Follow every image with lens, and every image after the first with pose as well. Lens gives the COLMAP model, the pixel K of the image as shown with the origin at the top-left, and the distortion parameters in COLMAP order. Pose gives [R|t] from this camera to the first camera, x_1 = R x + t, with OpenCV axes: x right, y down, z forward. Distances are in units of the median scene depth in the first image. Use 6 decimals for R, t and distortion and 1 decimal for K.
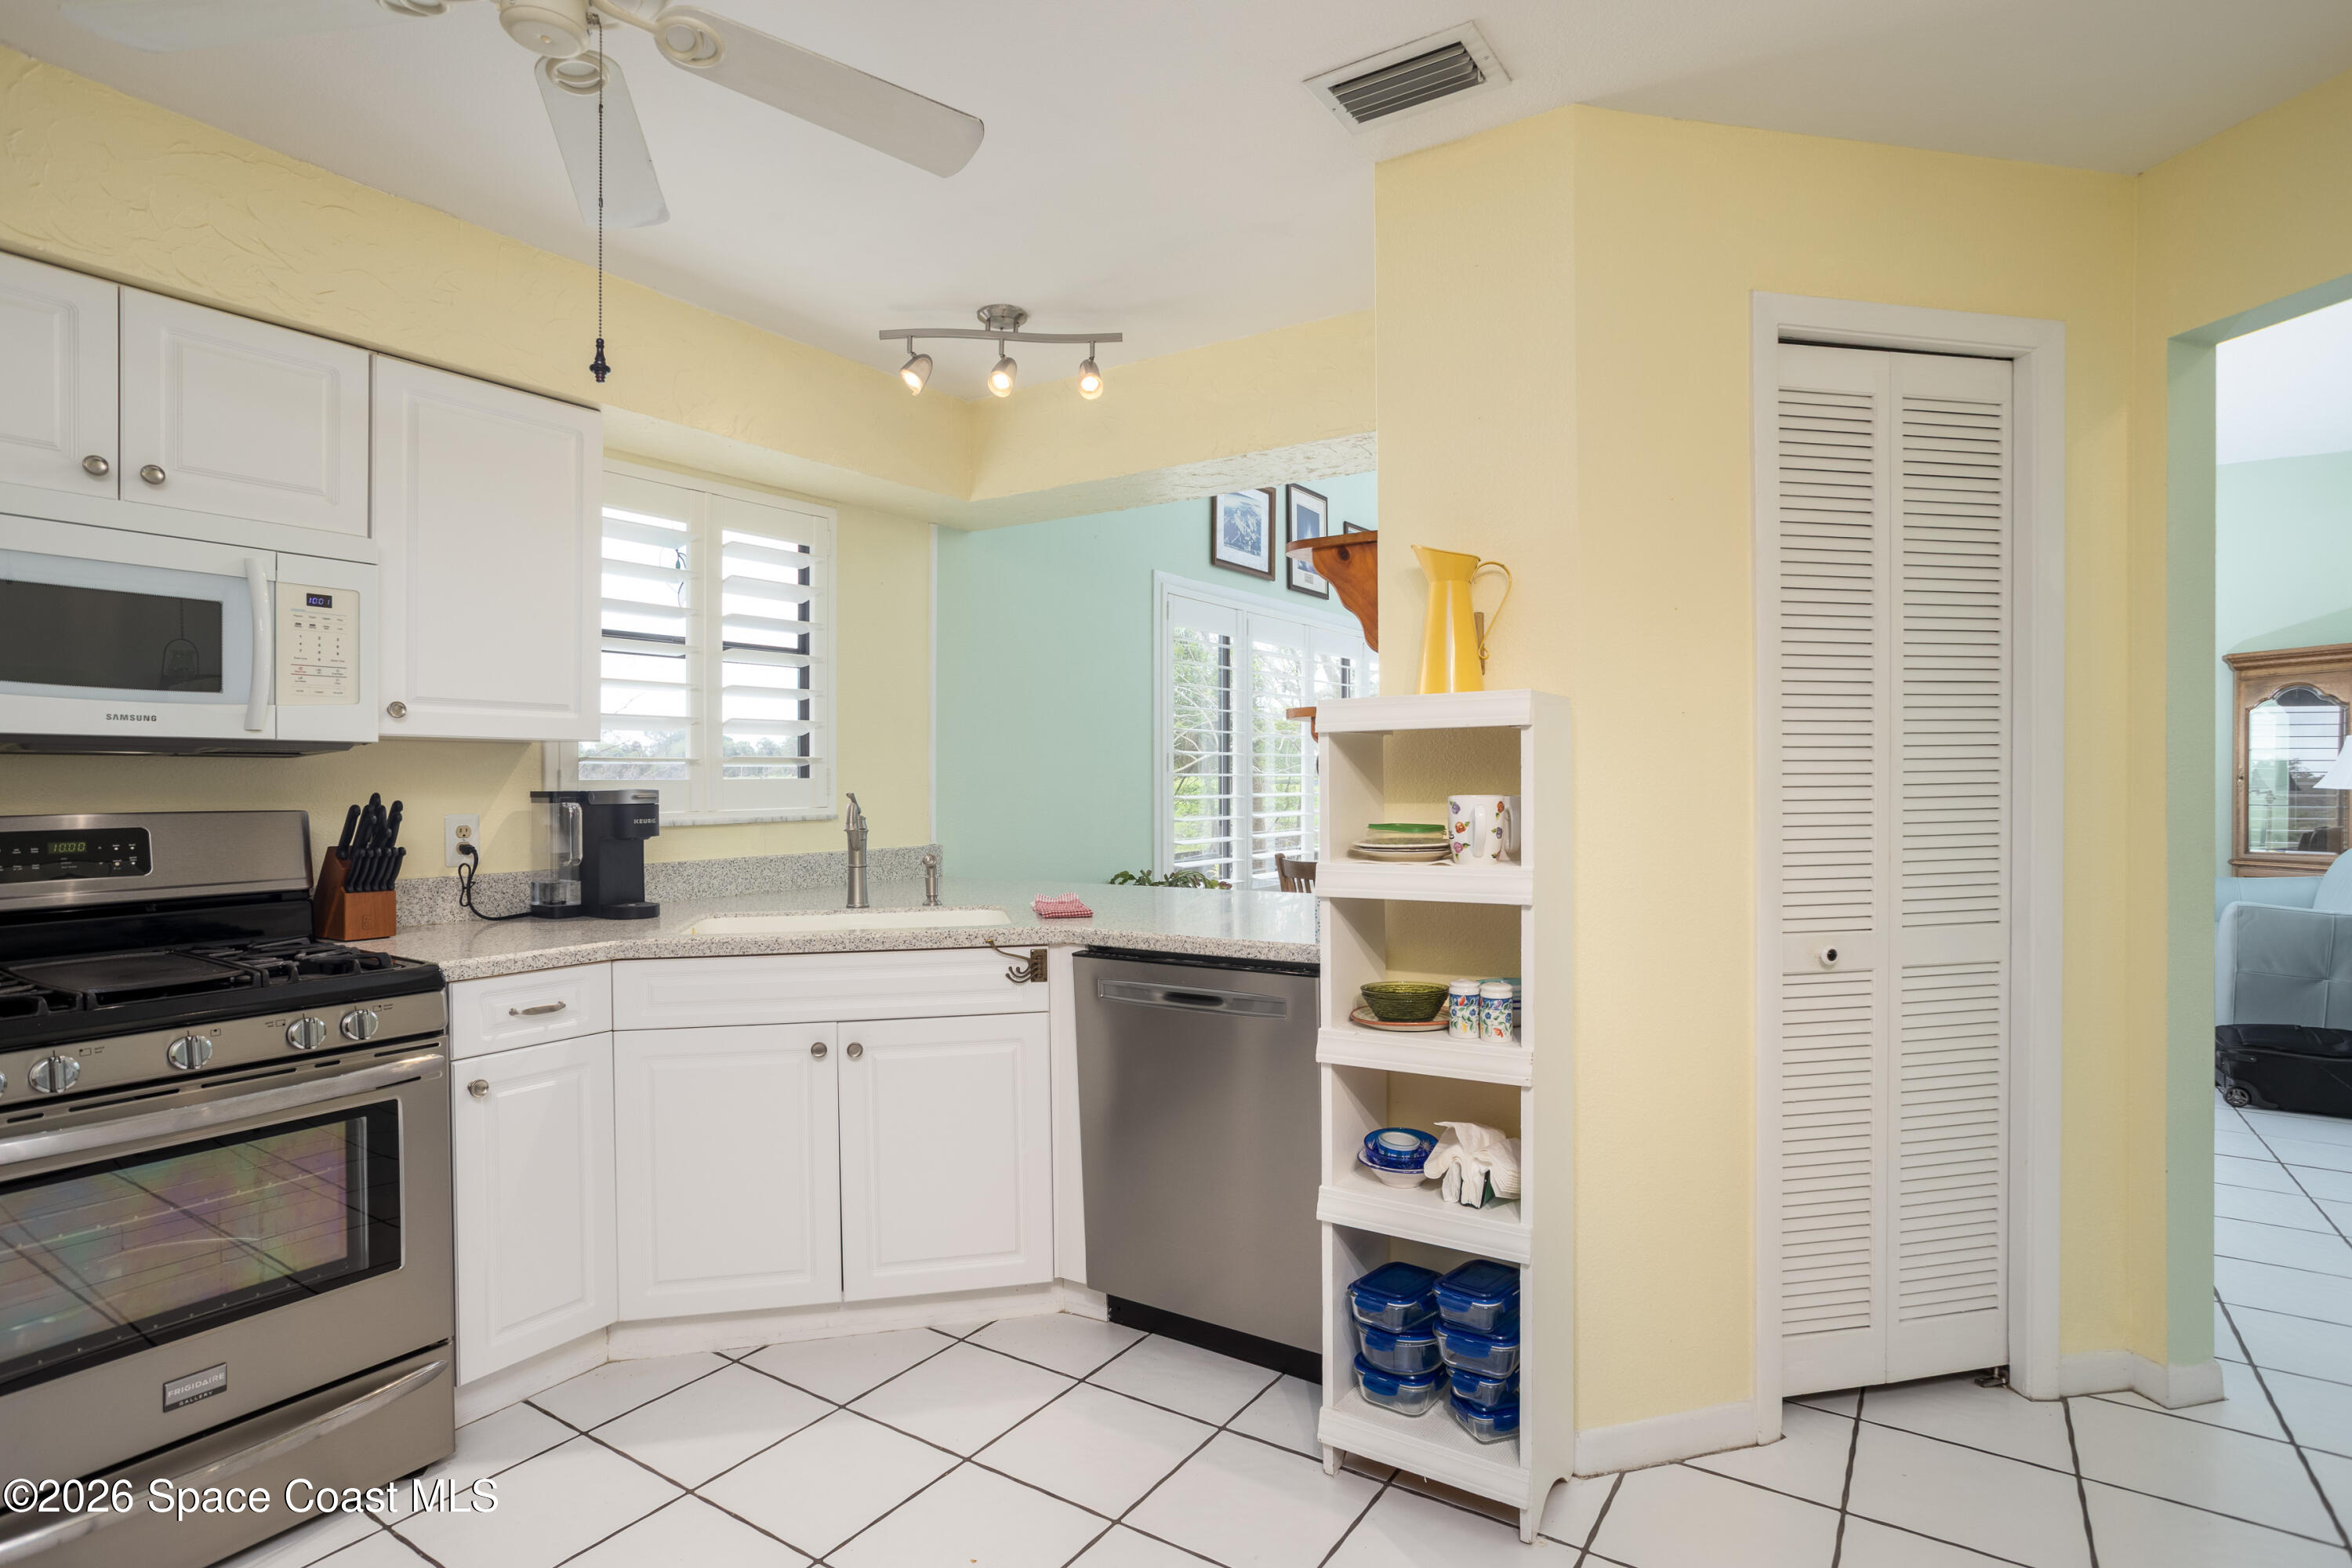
lens RADIAL K [[1204.8, 0, 1179.6], [0, 1204.8, 767.4], [0, 0, 1]] dist [-0.061871, 0.034353]
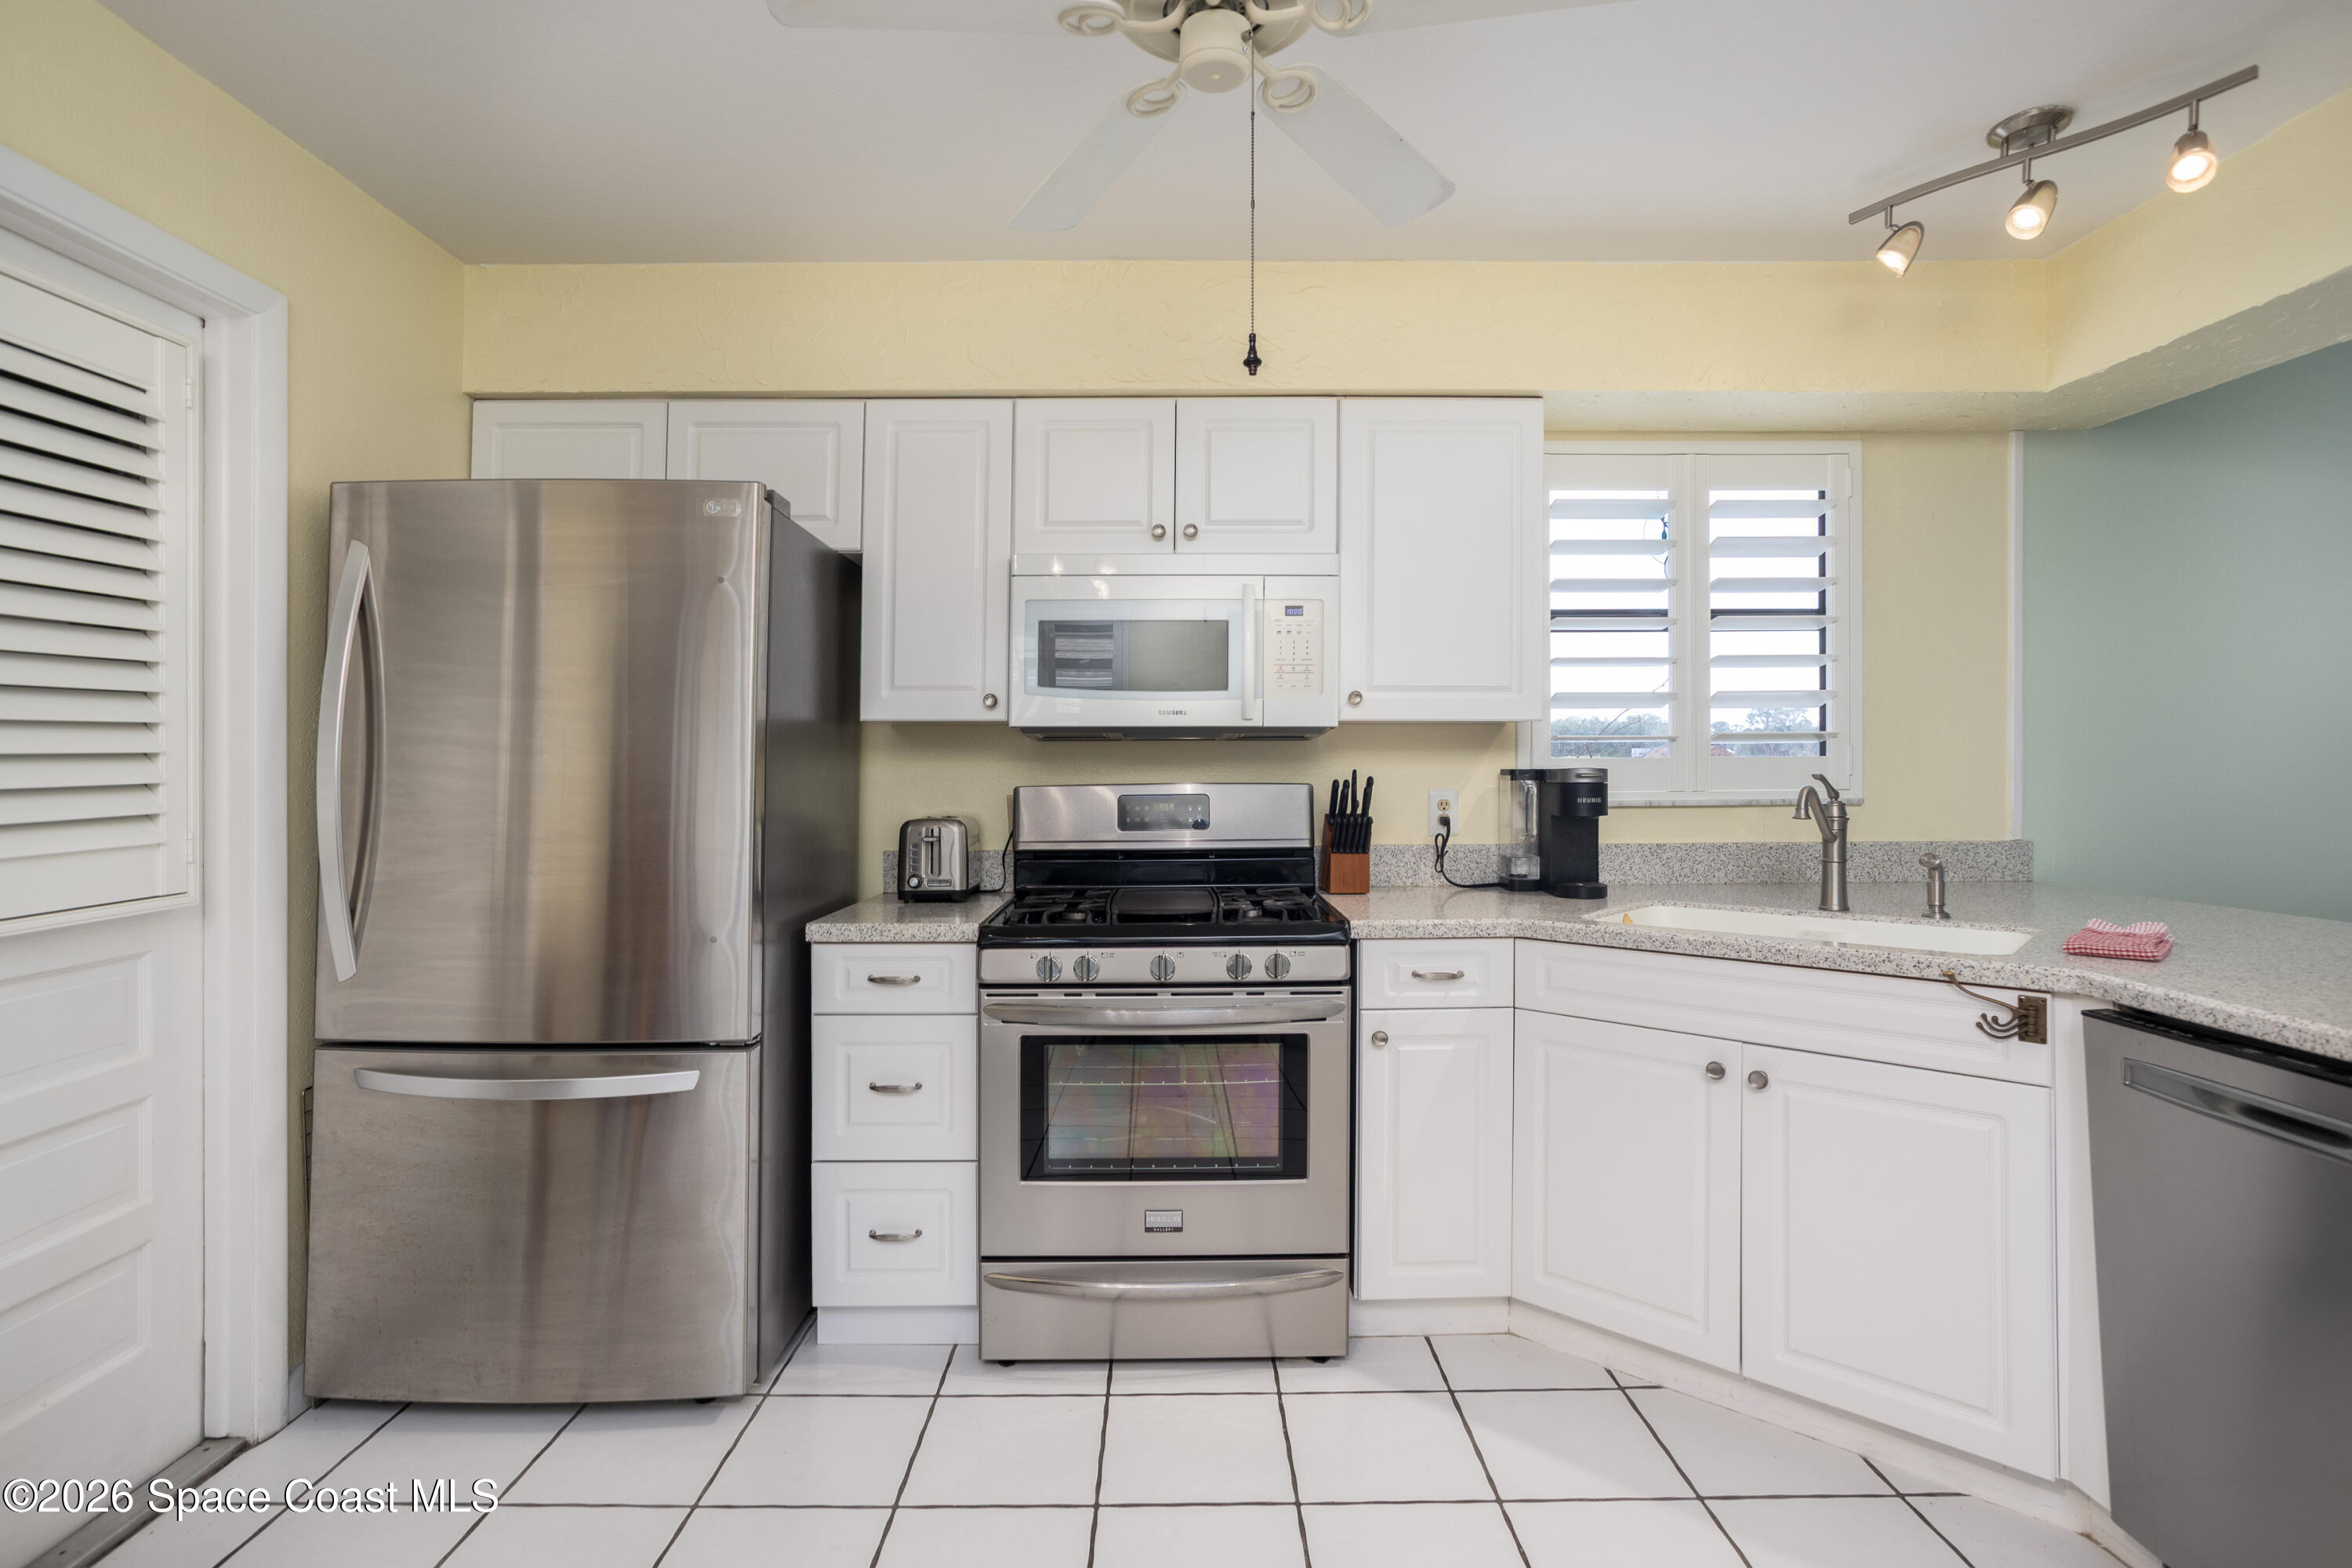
lens RADIAL K [[1135.5, 0, 1174.1], [0, 1135.5, 744.1], [0, 0, 1]] dist [-0.055717, 0.030506]
pose [[0.546313, -0.011145, -0.837507, 0.150165], [0.009635, 0.999929, -0.007022, 0.002215], [0.837526, -0.004233, 0.546381, 0.211635]]
